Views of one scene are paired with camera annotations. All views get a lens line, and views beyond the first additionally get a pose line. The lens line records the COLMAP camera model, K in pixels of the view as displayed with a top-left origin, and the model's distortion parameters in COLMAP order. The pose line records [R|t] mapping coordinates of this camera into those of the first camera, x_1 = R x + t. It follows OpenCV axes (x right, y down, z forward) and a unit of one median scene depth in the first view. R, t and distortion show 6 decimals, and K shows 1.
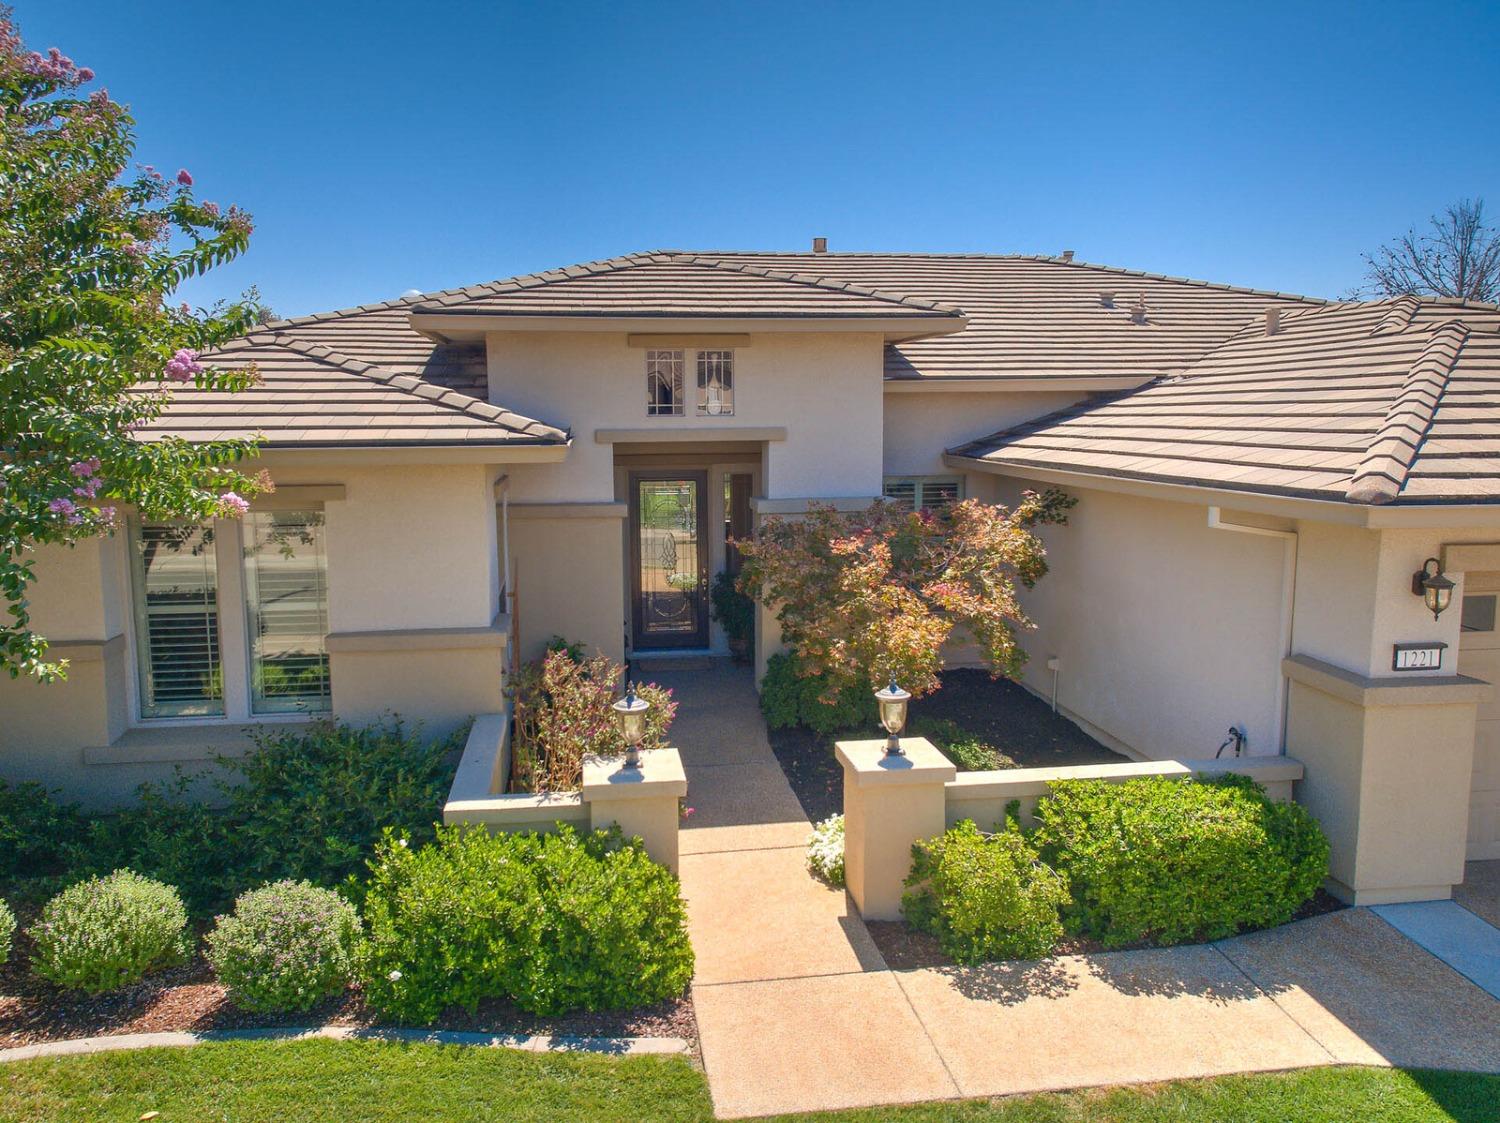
lens RADIAL K [[1043.9, 0, 712.7], [0, 1043.9, 556.2], [0, 0, 1]] dist [0.006993, 0.002441]
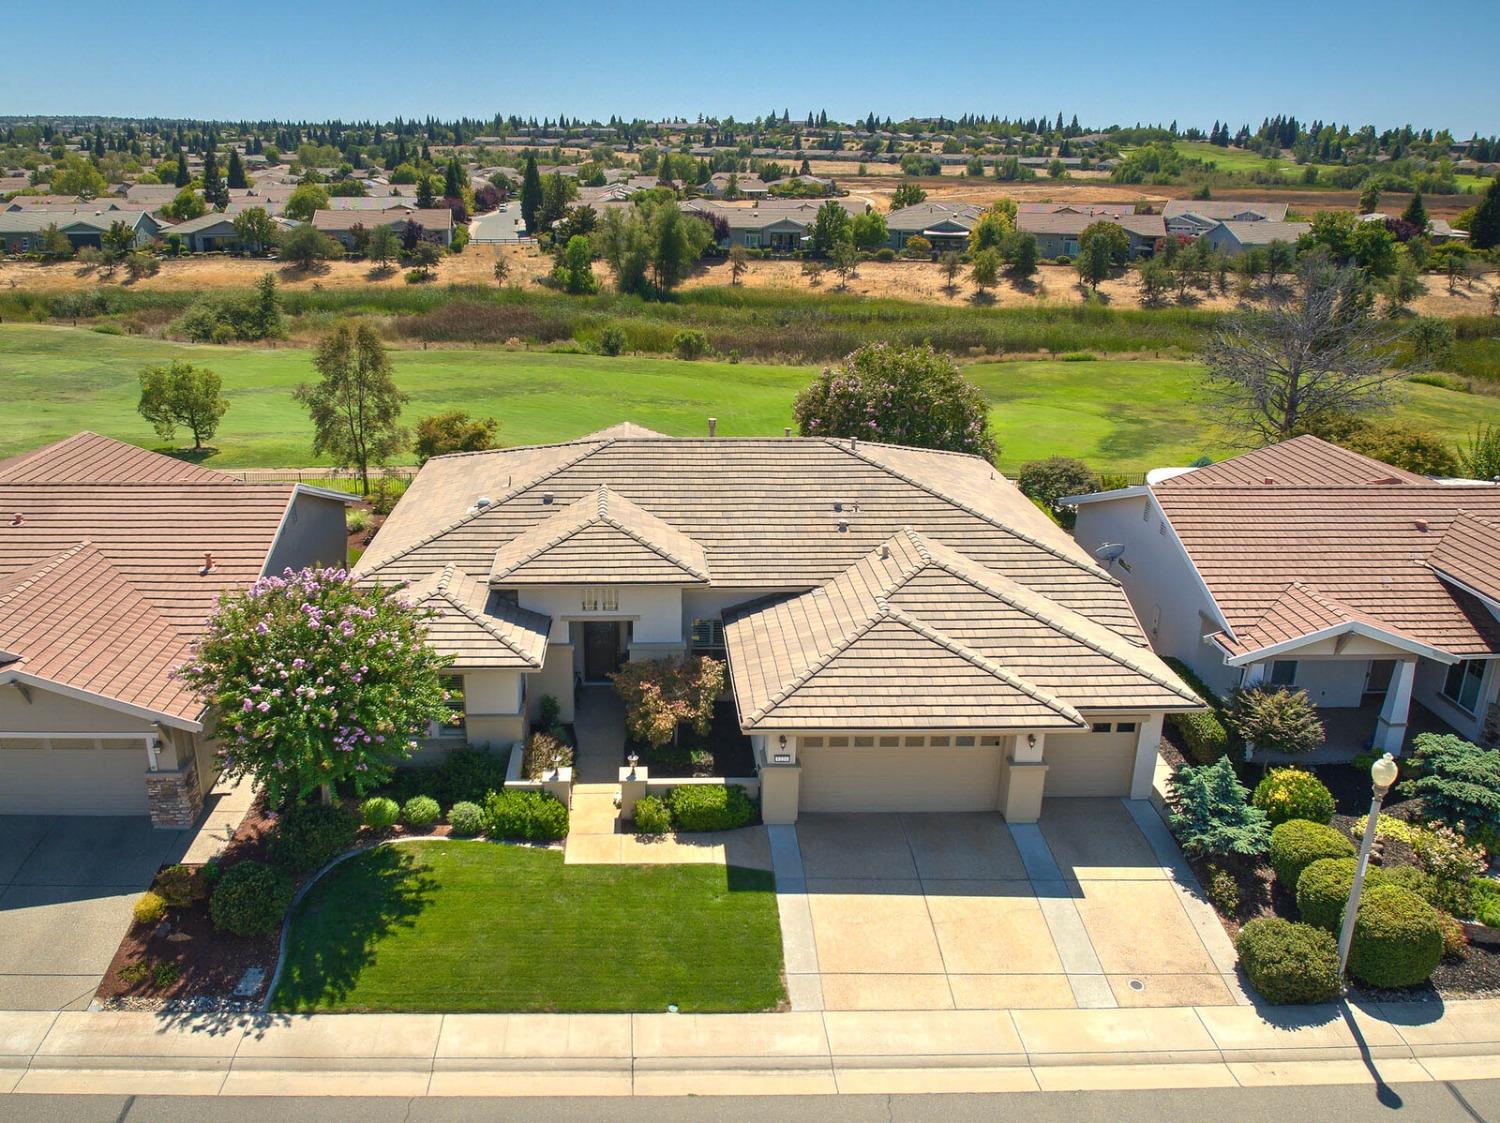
lens RADIAL K [[1166.8, 0, 667.3], [0, 1166.8, 597.2], [0, 0, 1]] dist [-0.022706, -0.012418]
pose [[0.994438, 0.046581, -0.094461, 0.672865], [-0.024897, 0.975429, 0.218903, -1.321877], [0.102336, -0.215334, 0.971164, -2.800278]]
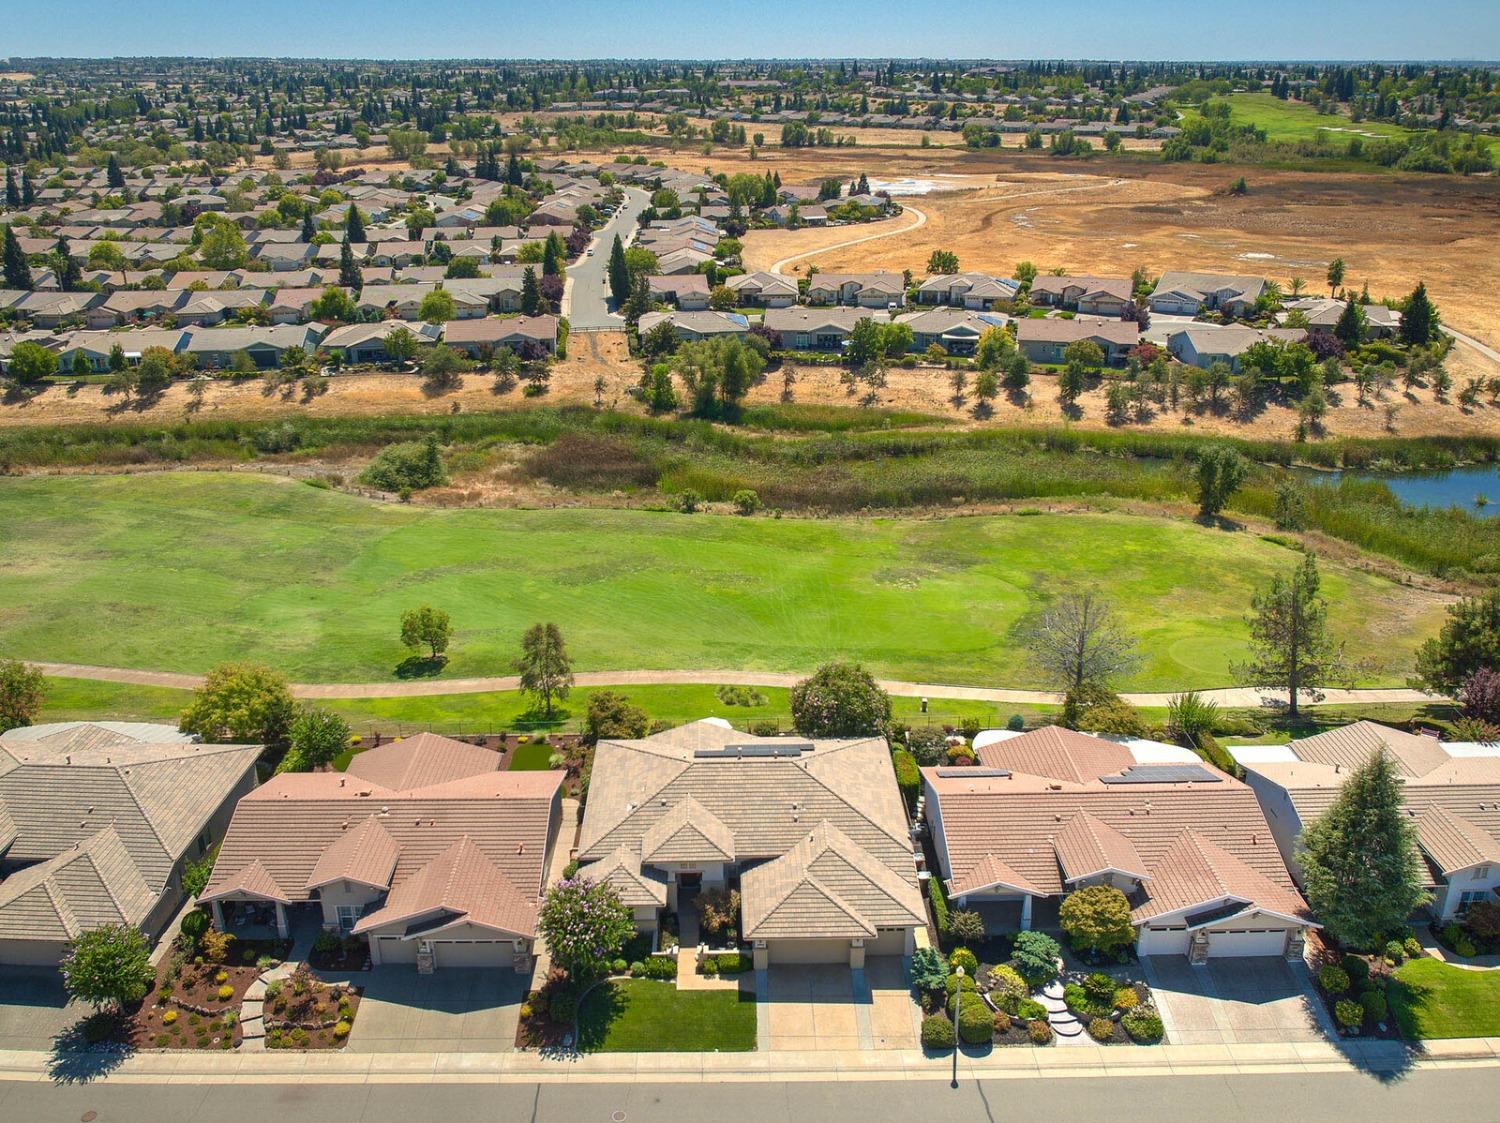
lens RADIAL K [[1121.3, 0, 715.6], [0, 1121.3, 561.8], [0, 0, 1]] dist [-0.011511, -0.014987]
pose [[0.992262, 0.036554, -0.118662, 1.374435], [-0.007989, 0.972498, 0.232772, -5.540919], [0.123907, -0.230023, 0.965265, -7.830229]]
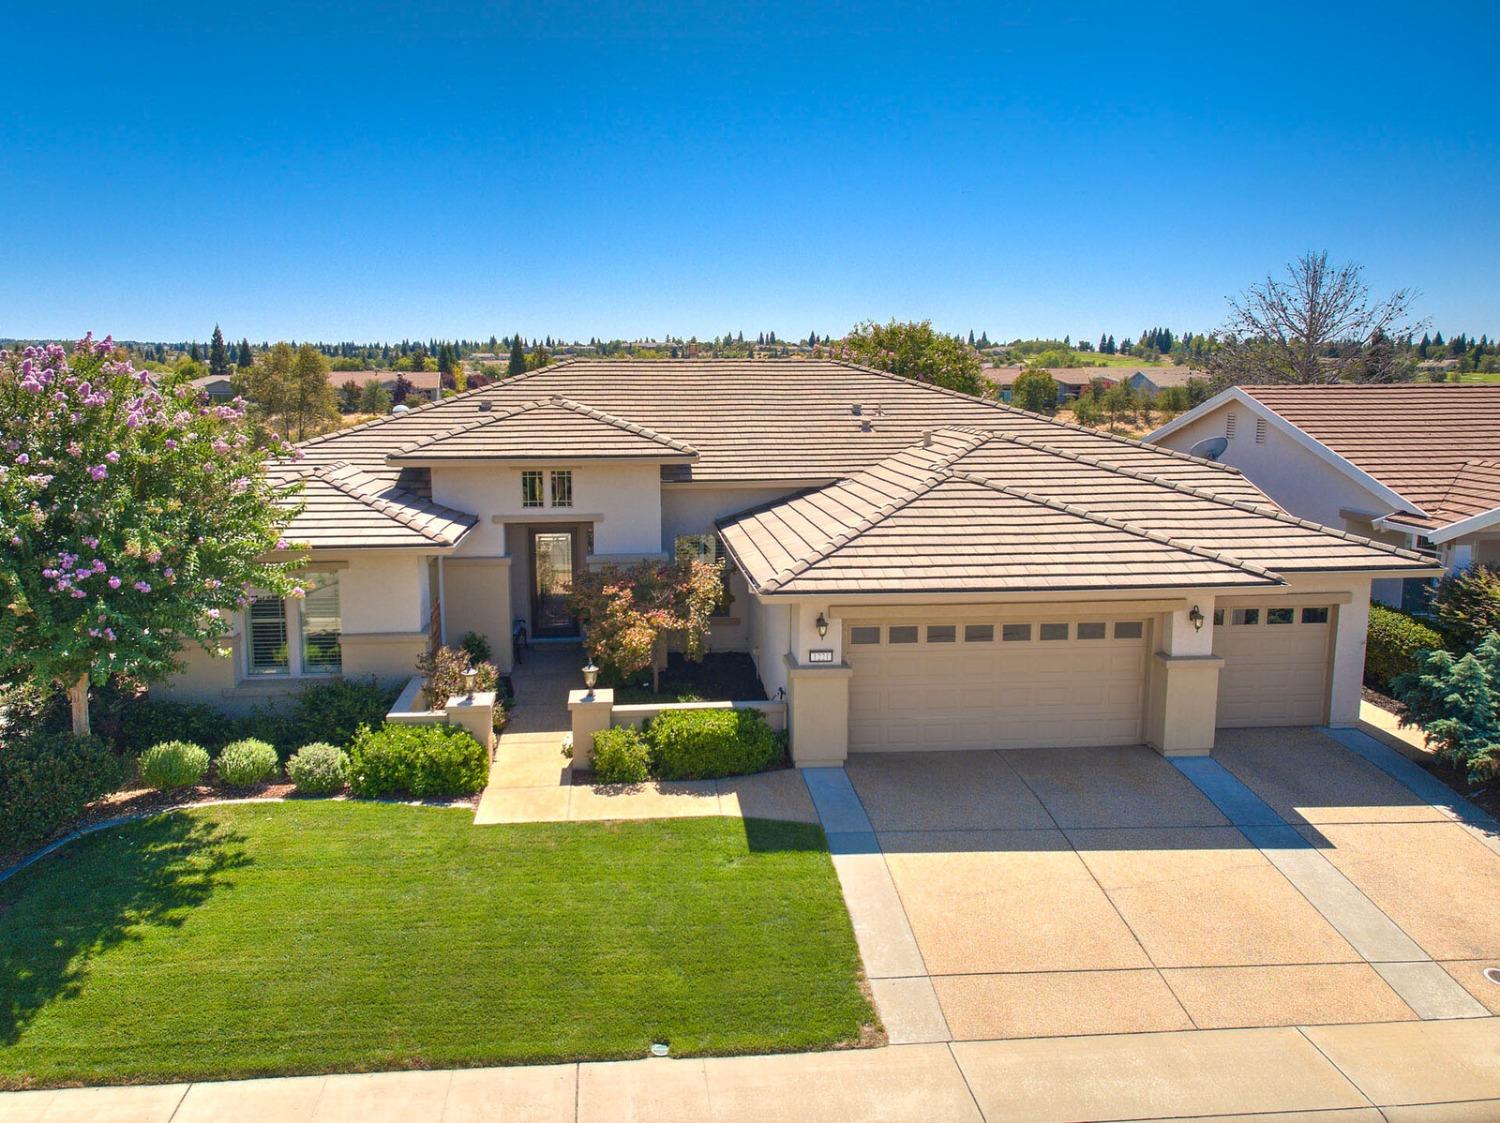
lens RADIAL K [[1056.6, 0, 708.8], [0, 1056.6, 547.7], [0, 0, 1]] dist [0.012013, -0.001543]
pose [[0.999163, 0.011166, -0.039348, 0.551753], [-0.010146, 0.999610, 0.026012, -0.200624], [0.039623, -0.025591, 0.998887, -1.319062]]
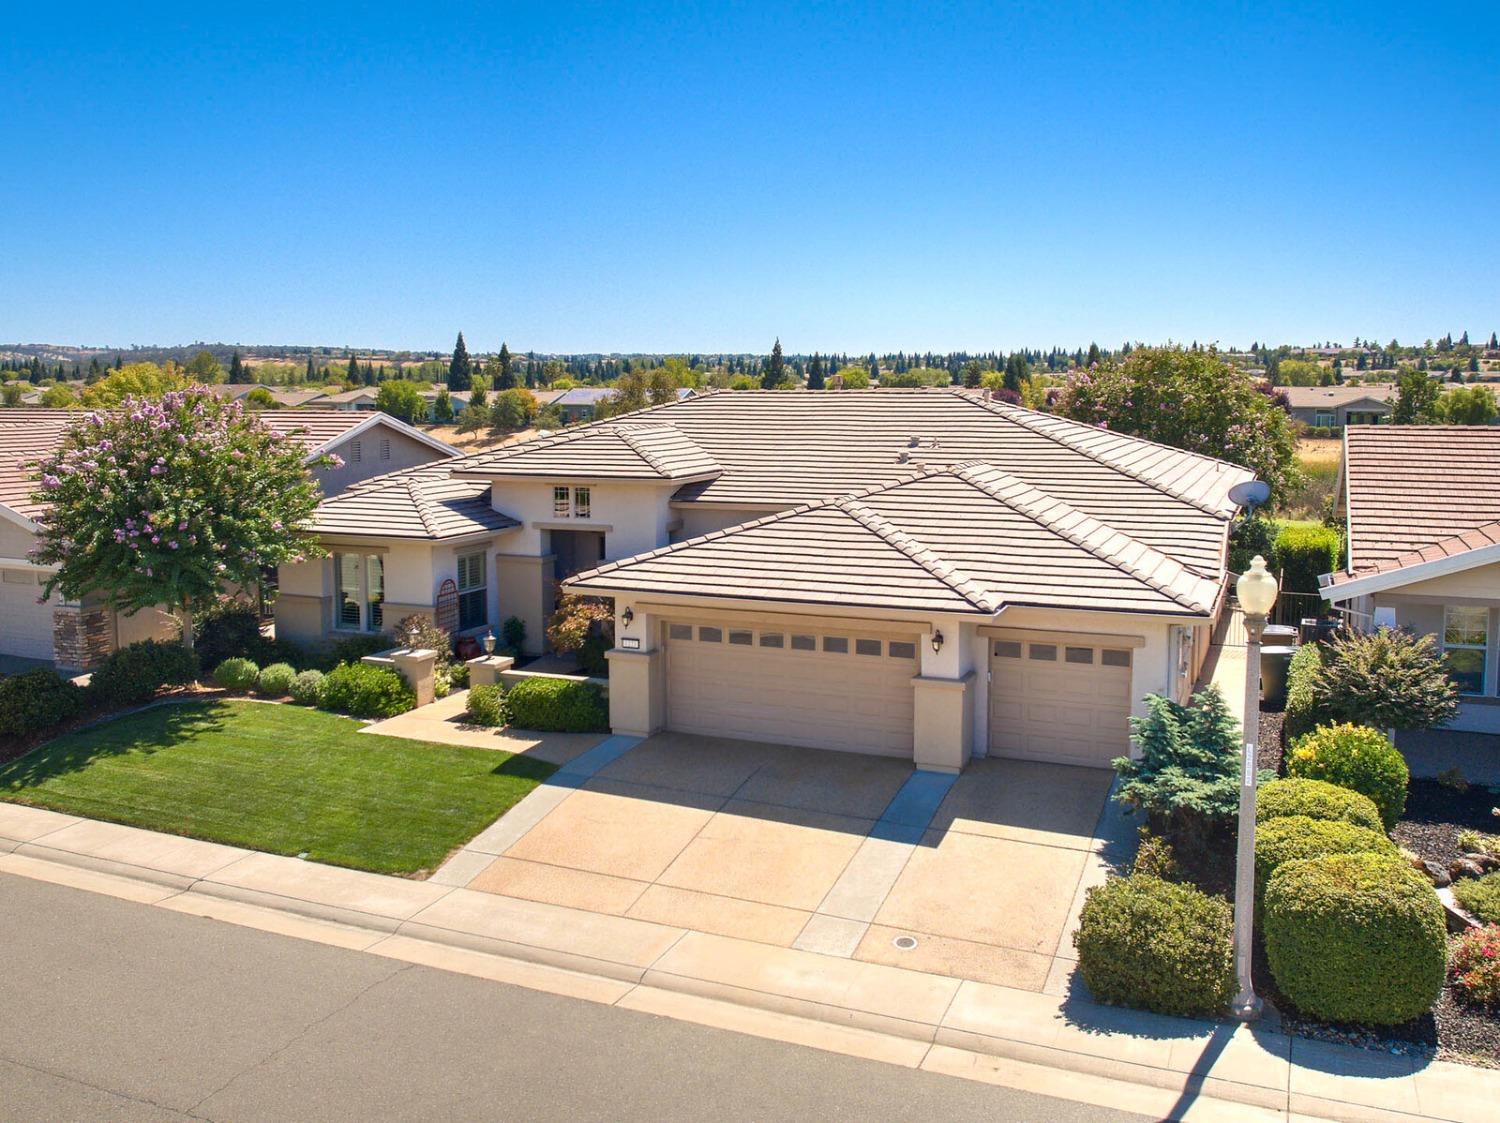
lens RADIAL K [[1265.3, 0, 767.0], [0, 1265.3, 558.2], [0, 0, 1]] dist [-0.010968, -0.018443]
pose [[0.873300, 0.071633, -0.481887, 2.685401], [-0.072773, 0.997214, 0.016355, -0.213392], [0.481717, 0.020786, 0.876081, -1.795787]]
